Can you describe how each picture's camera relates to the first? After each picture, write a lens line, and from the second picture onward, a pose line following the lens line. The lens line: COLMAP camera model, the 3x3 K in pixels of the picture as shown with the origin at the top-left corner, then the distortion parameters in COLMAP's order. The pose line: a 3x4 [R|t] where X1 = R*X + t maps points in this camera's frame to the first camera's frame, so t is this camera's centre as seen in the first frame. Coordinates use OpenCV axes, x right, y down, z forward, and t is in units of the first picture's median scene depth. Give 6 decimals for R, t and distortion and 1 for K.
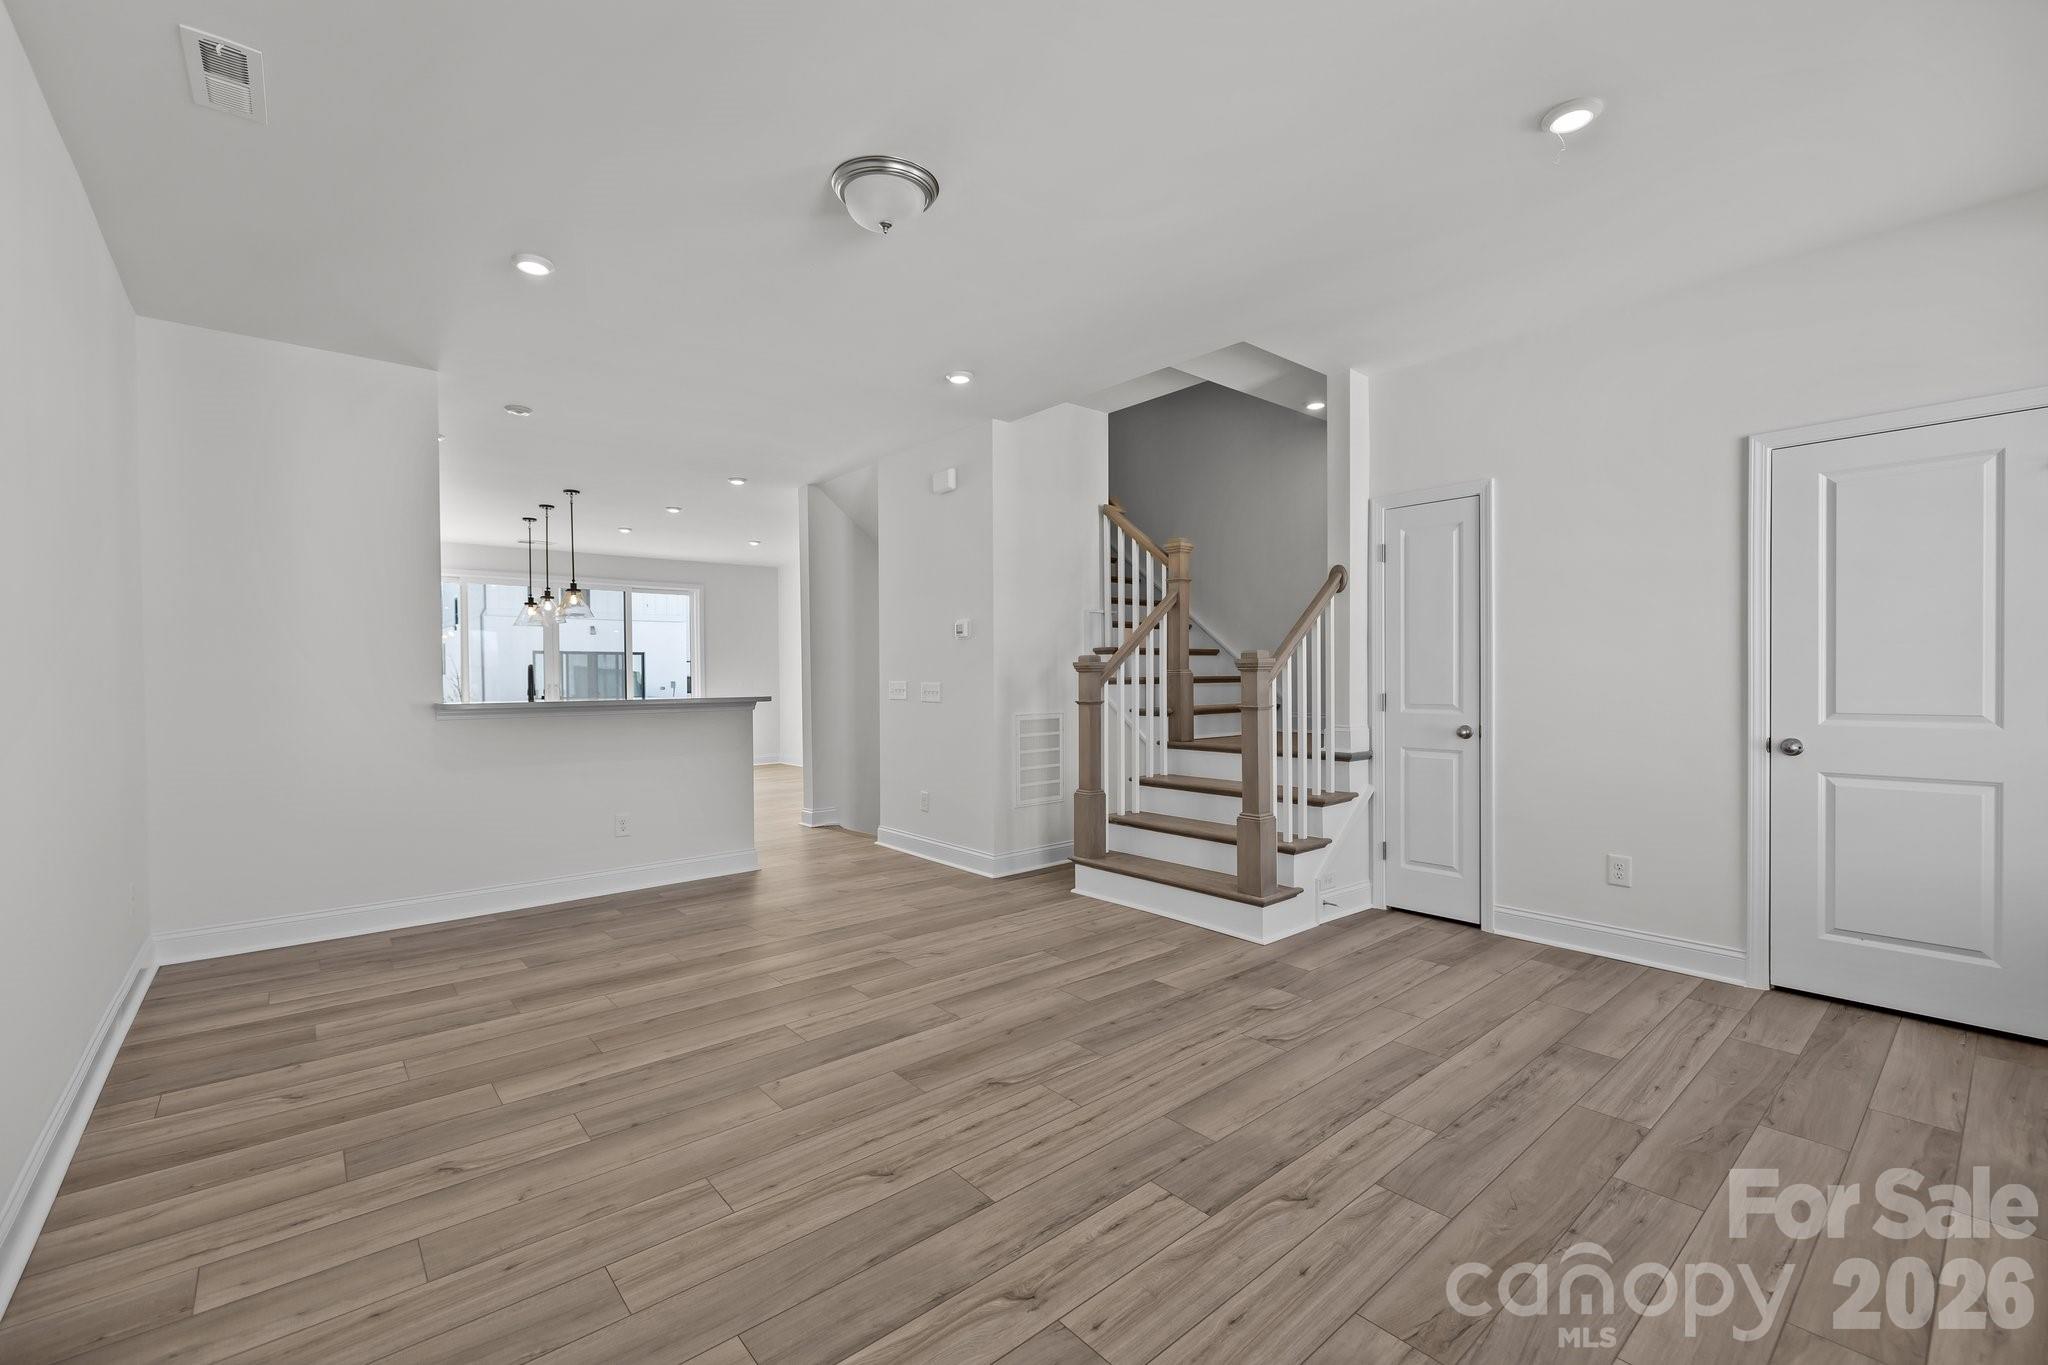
lens RADIAL K [[869.5, 0, 1029.4], [0, 869.5, 675.0], [0, 0, 1]] dist [-0.001495, -0.000095]
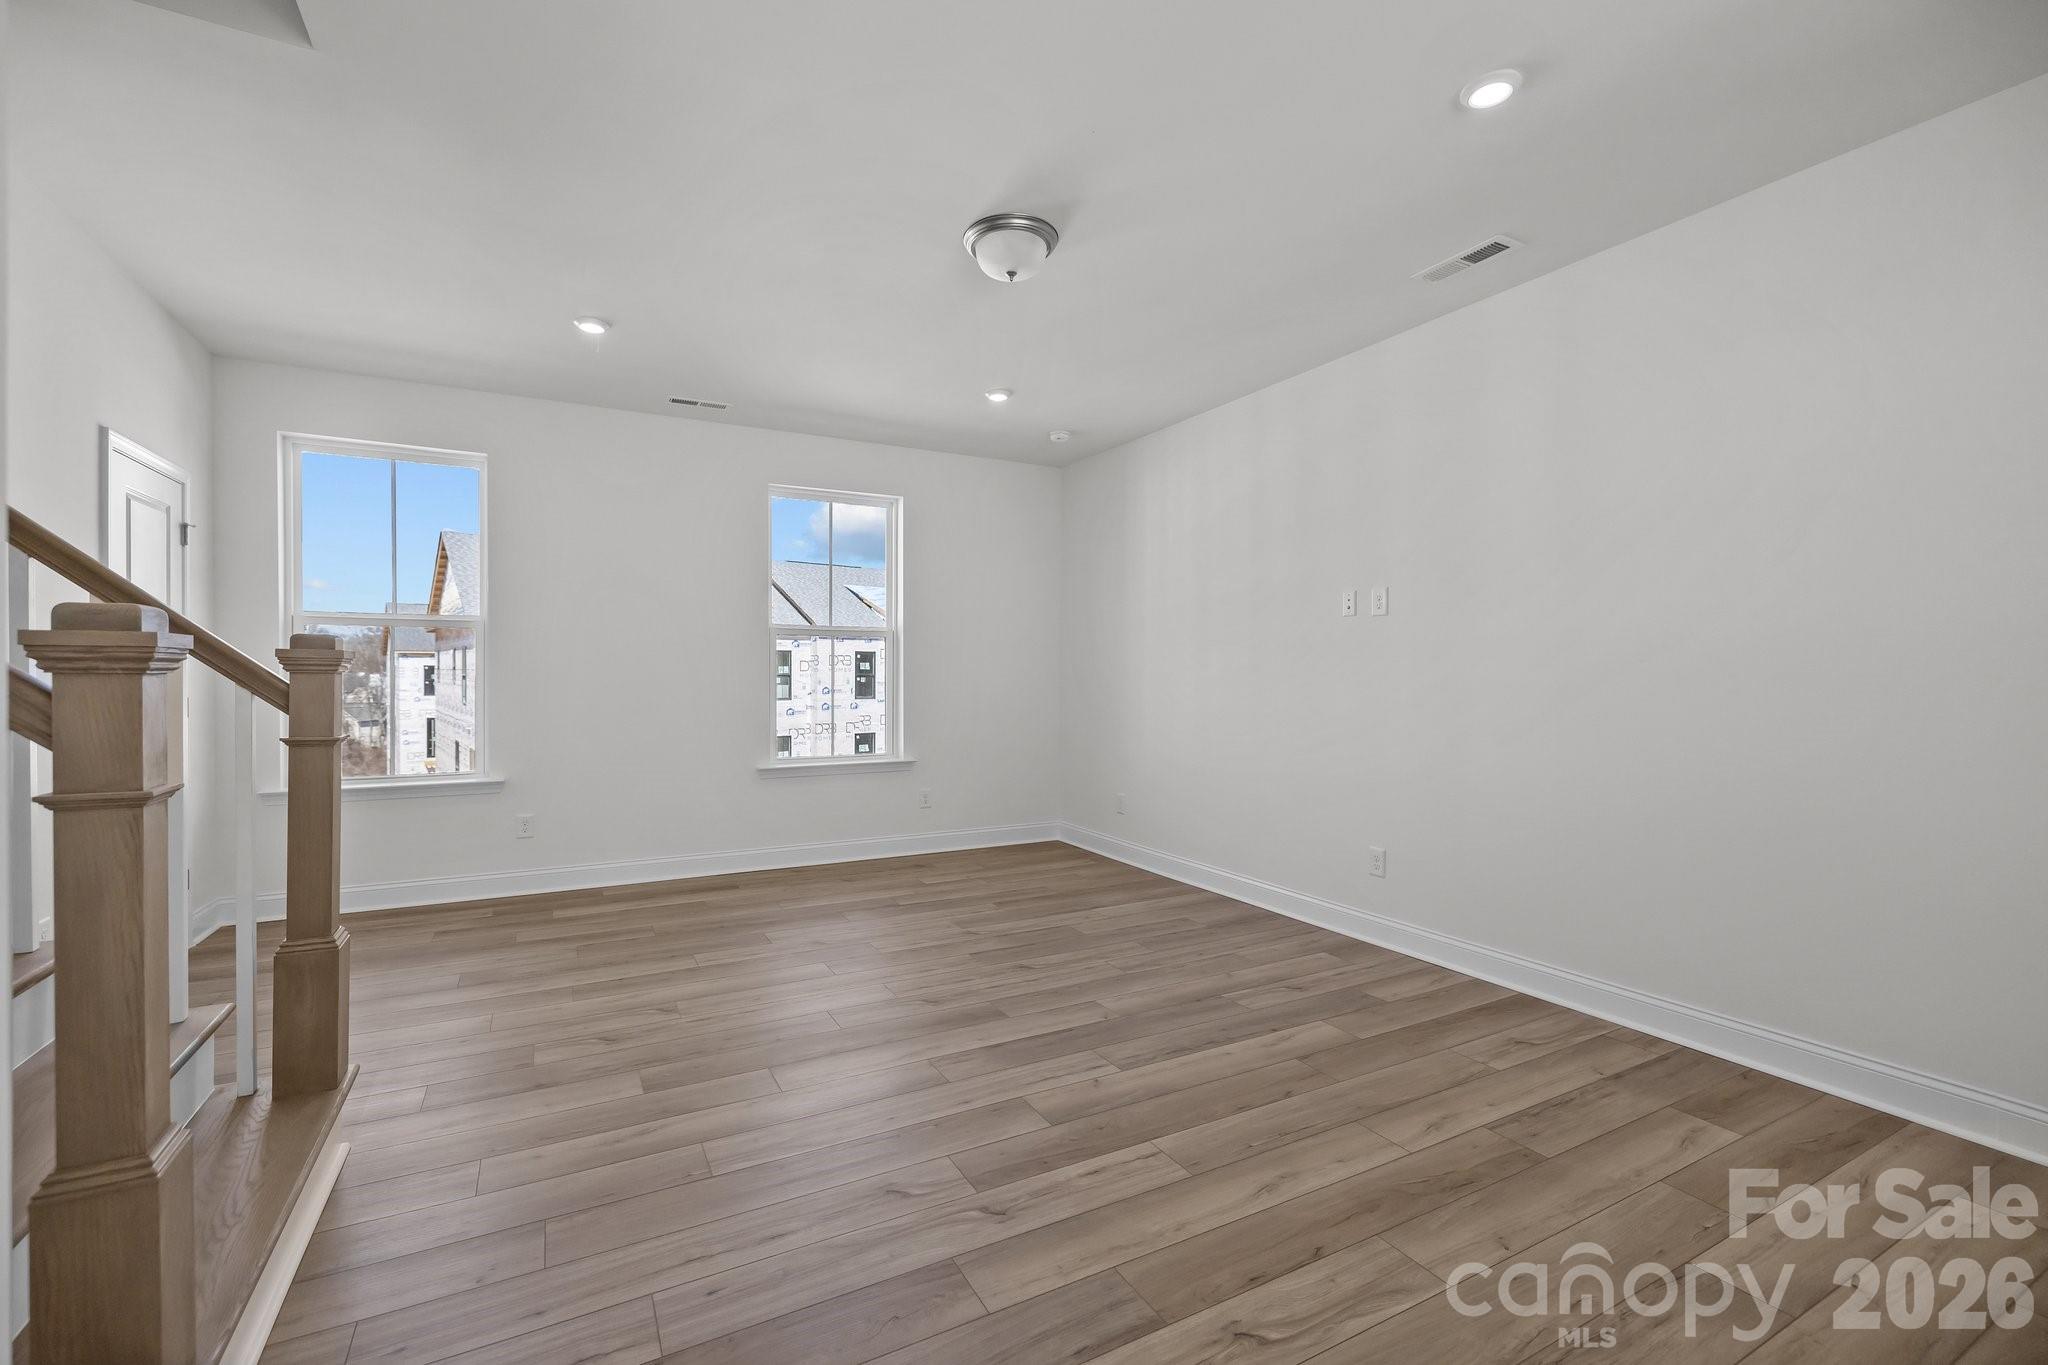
lens RADIAL K [[869.5, 0, 1022.1], [0, 869.5, 685.0], [0, 0, 1]] dist [-0.001495, -0.000095]
pose [[-0.977412, -0.000519, 0.211344, -0.441587], [0.002020, 0.999928, 0.011797, 0.000254], [-0.211335, 0.011958, -0.977341, 2.247630]]
